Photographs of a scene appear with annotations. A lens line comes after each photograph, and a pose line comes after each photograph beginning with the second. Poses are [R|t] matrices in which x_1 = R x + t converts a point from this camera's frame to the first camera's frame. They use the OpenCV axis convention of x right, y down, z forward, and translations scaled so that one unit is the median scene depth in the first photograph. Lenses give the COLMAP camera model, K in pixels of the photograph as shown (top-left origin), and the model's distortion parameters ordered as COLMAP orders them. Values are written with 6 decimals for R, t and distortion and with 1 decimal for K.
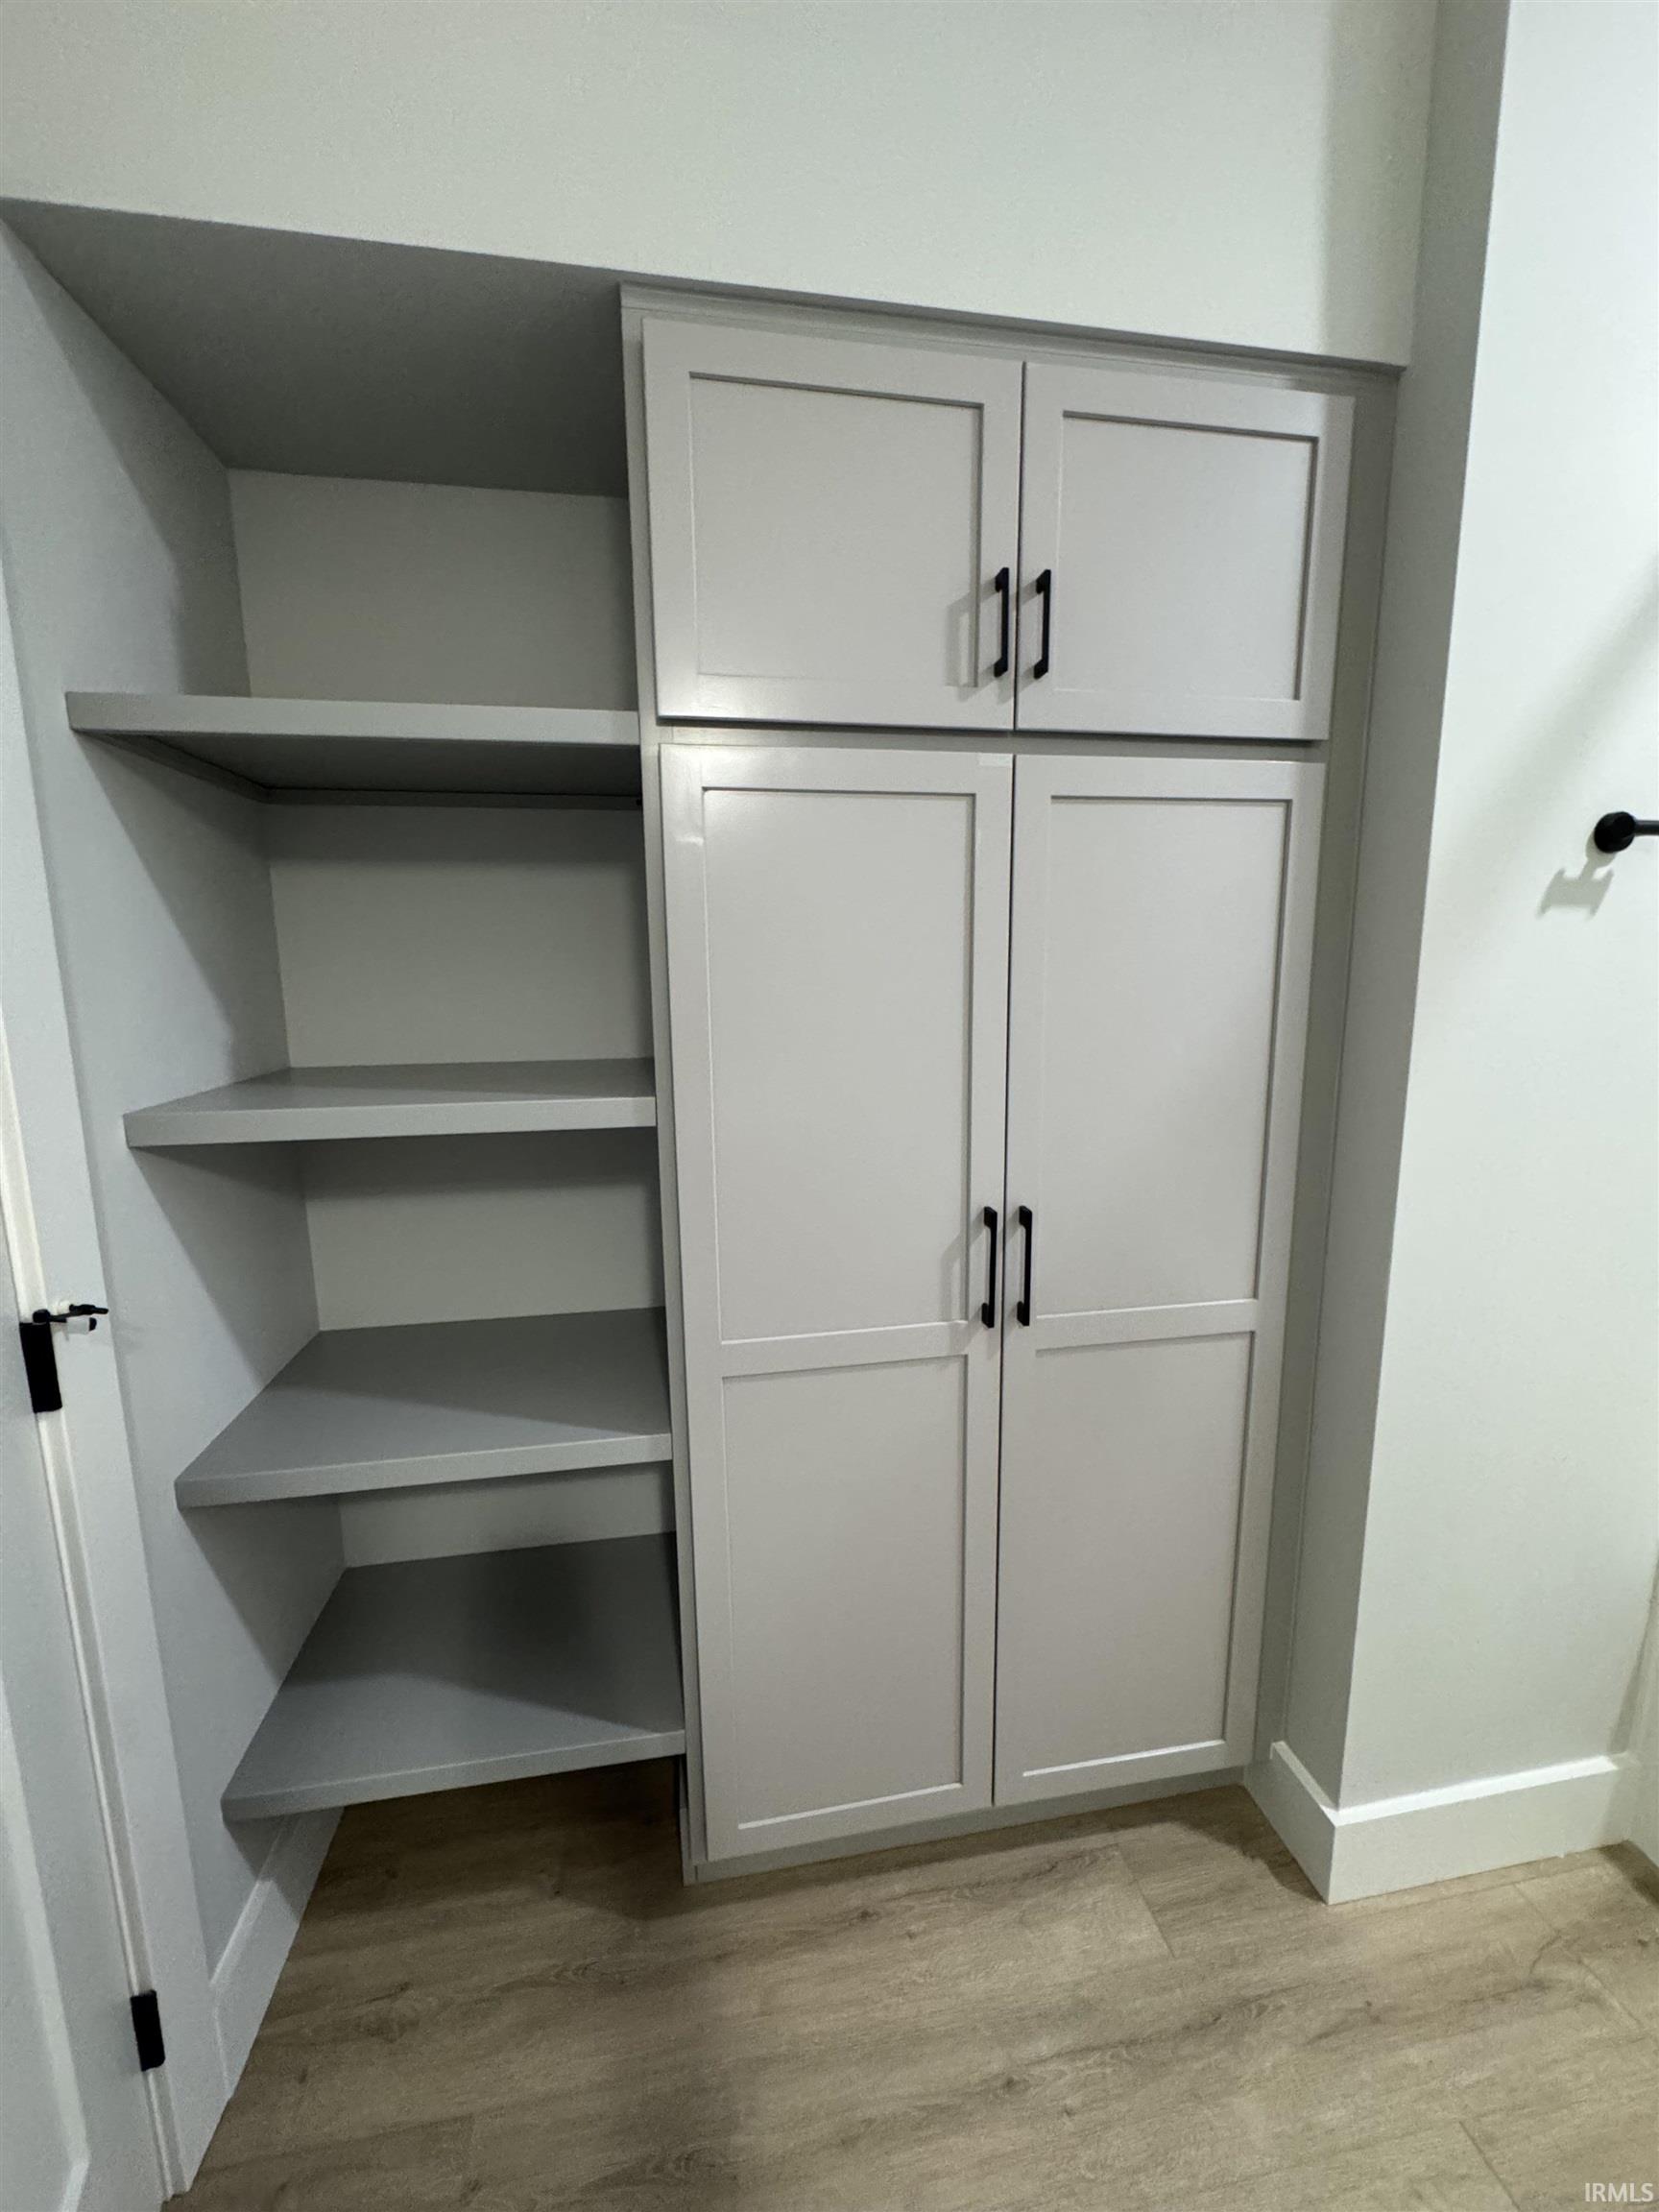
lens RADIAL K [[889.8, 0, 832.5], [0, 889.8, 1102.4], [0, 0, 1]] dist [-0.004534, -0.000090]
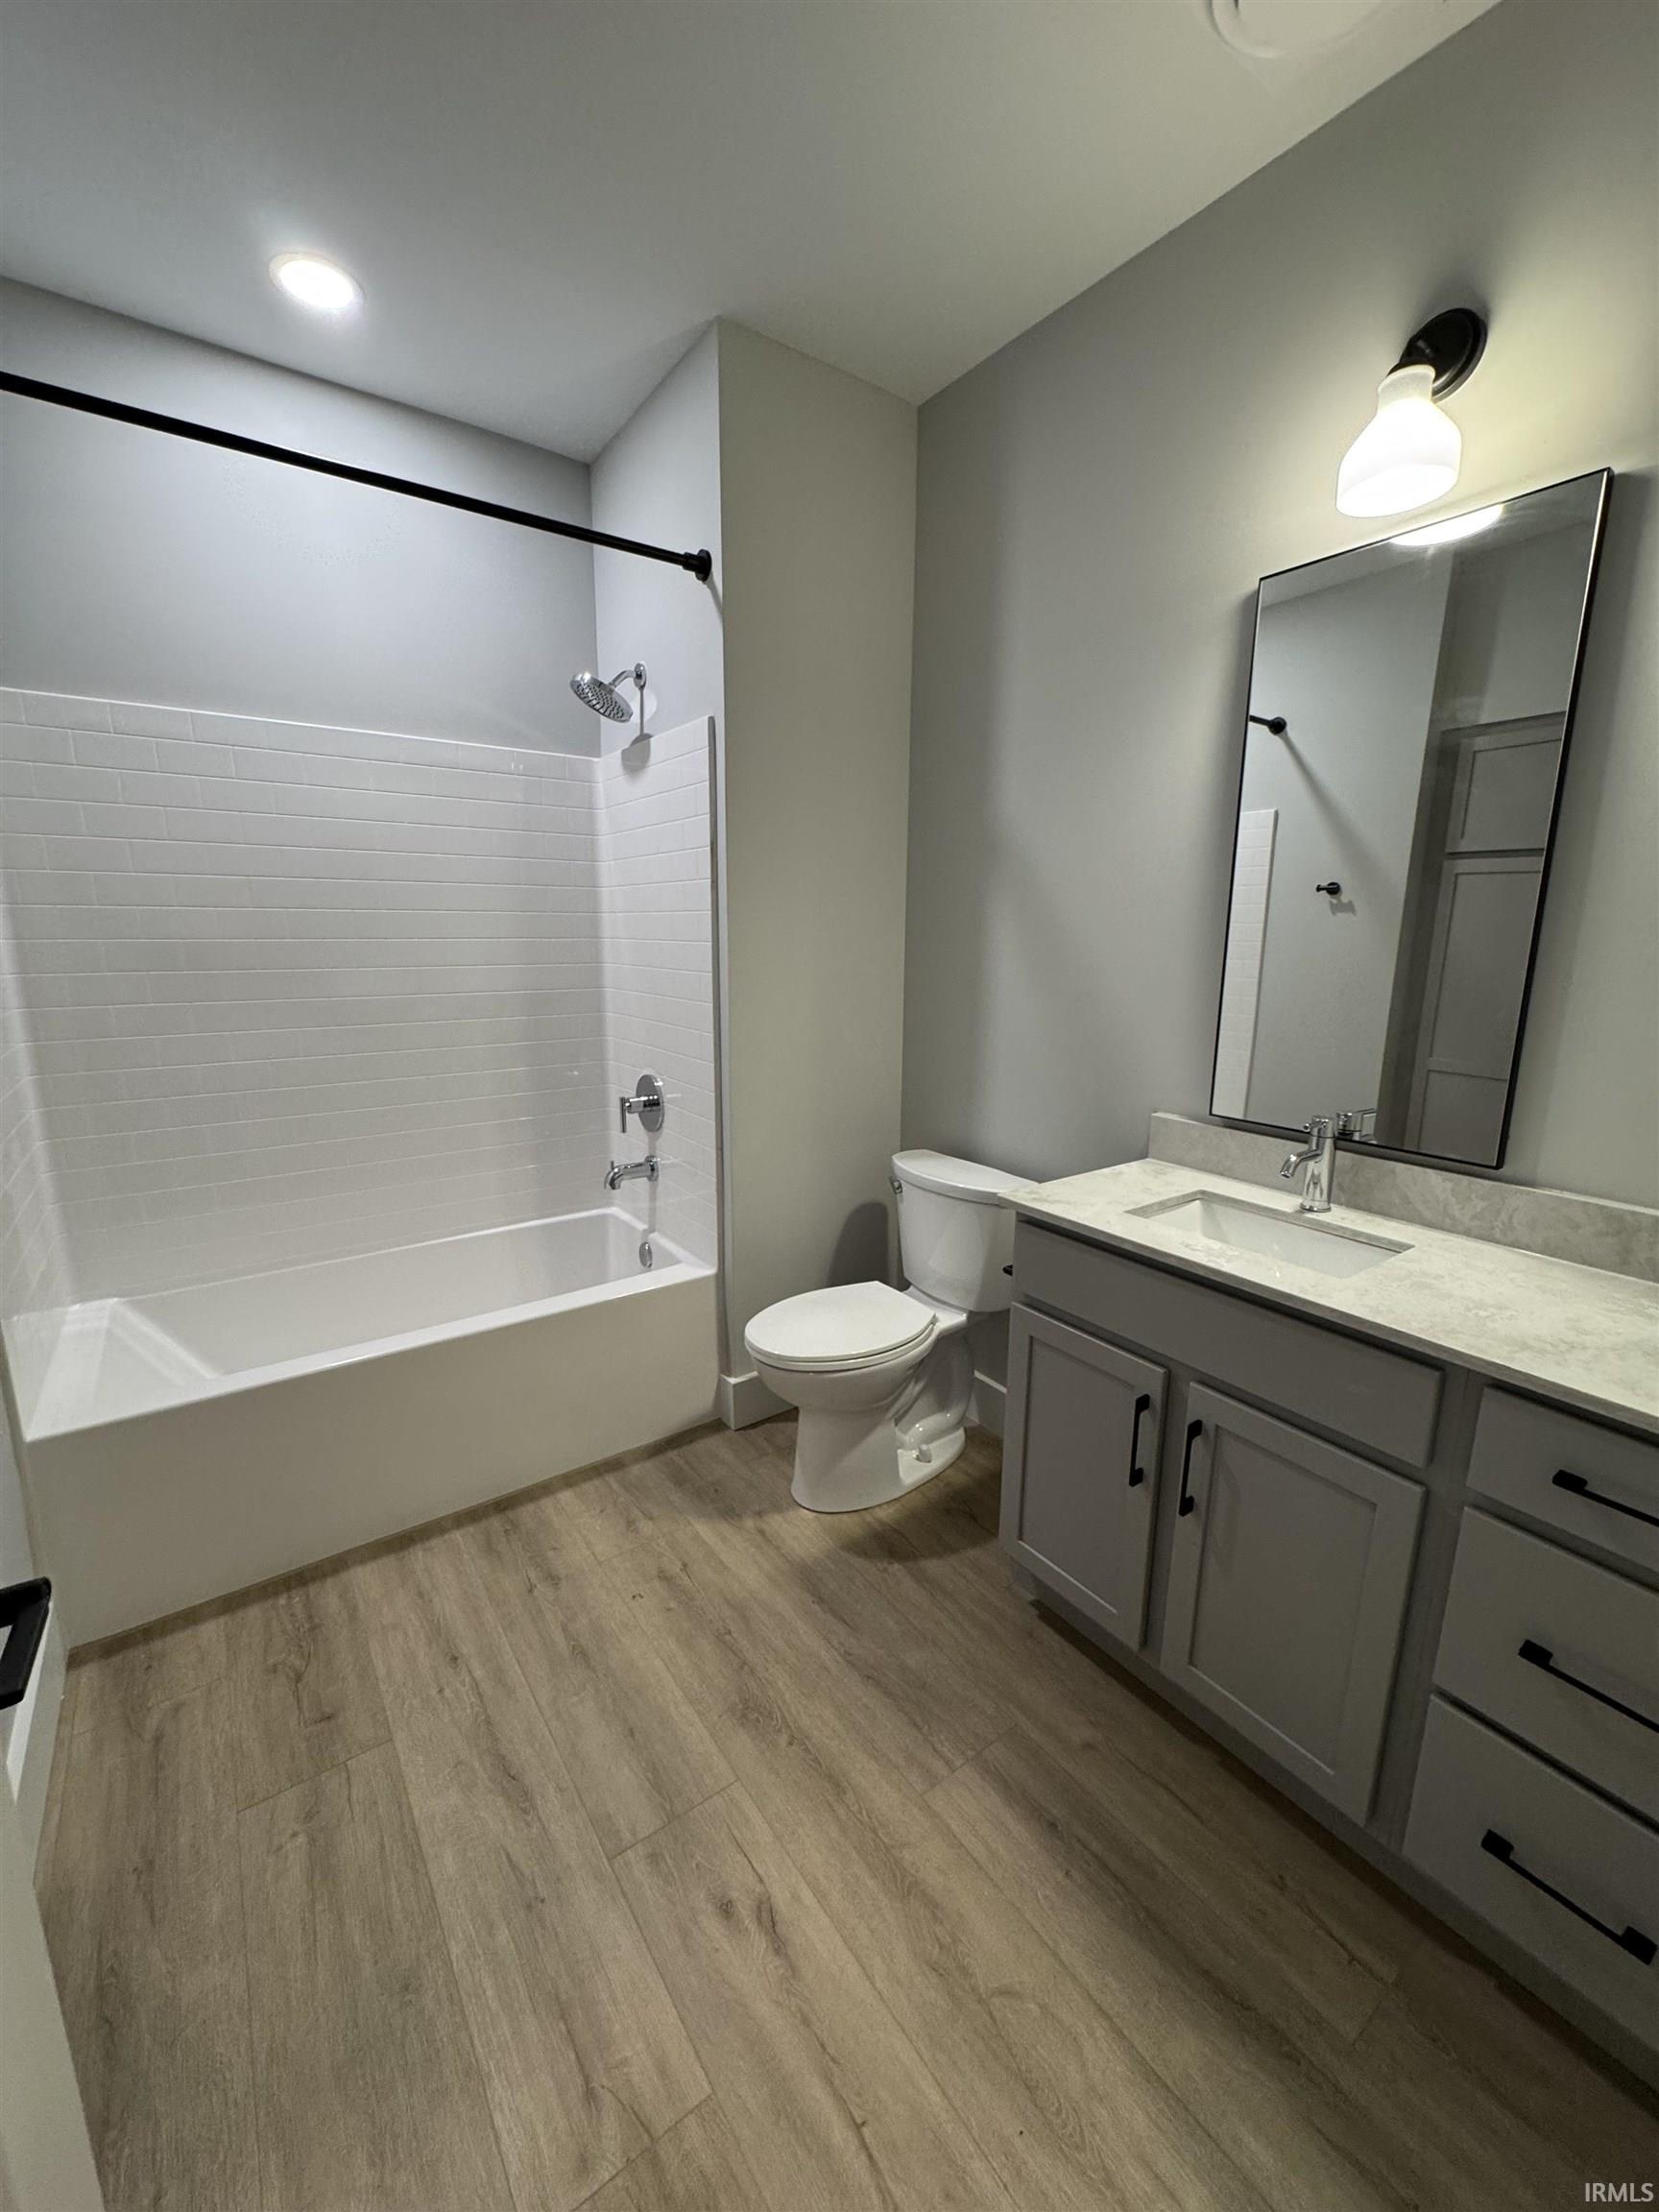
lens RADIAL K [[889.8, 0, 822.1], [0, 889.8, 1095.7], [0, 0, 1]] dist [-0.004534, -0.000090]
pose [[-0.432084, -0.173896, 0.884909, -0.580988], [0.140021, 0.956398, 0.256314, -0.072027], [-0.890897, 0.234655, -0.388895, 0.439825]]
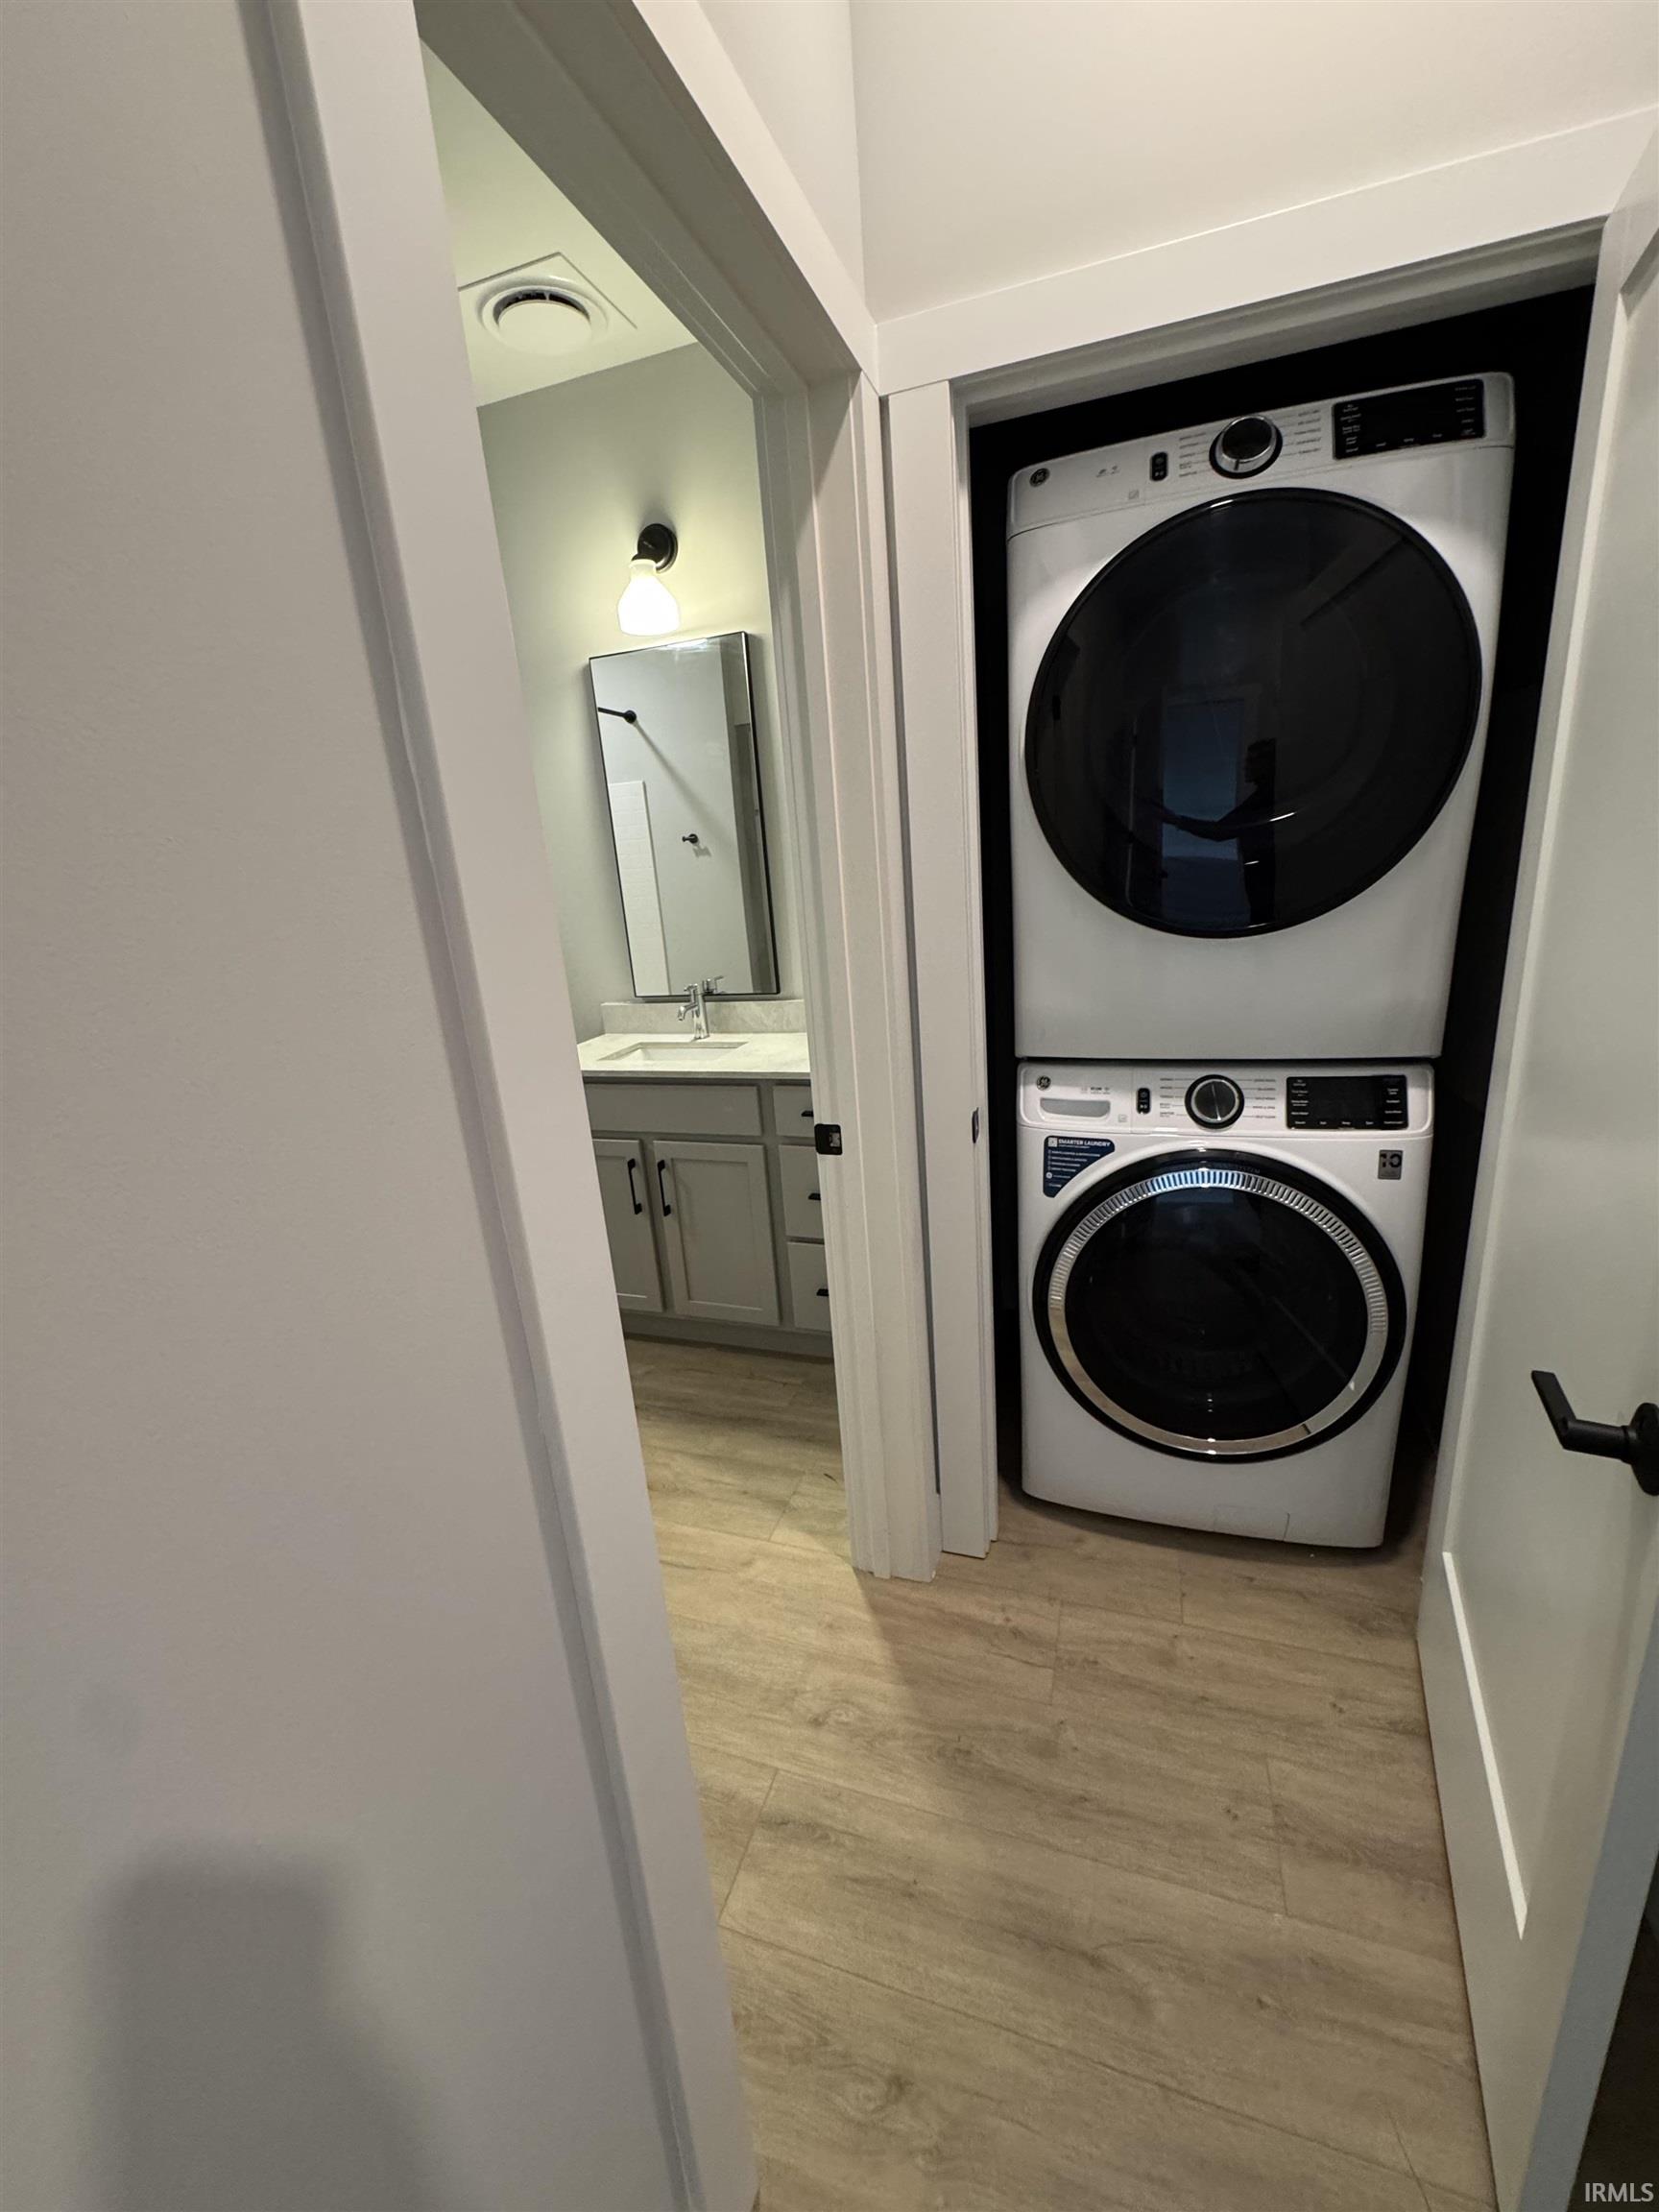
lens RADIAL K [[889.8, 0, 822.1], [0, 889.8, 1106.7], [0, 0, 1]] dist [-0.004534, -0.000090]
pose [[-0.871293, -0.067419, 0.486110, -1.188031], [0.156500, 0.900635, 0.405418, -0.194655], [-0.465140, 0.429314, -0.774167, 1.050819]]
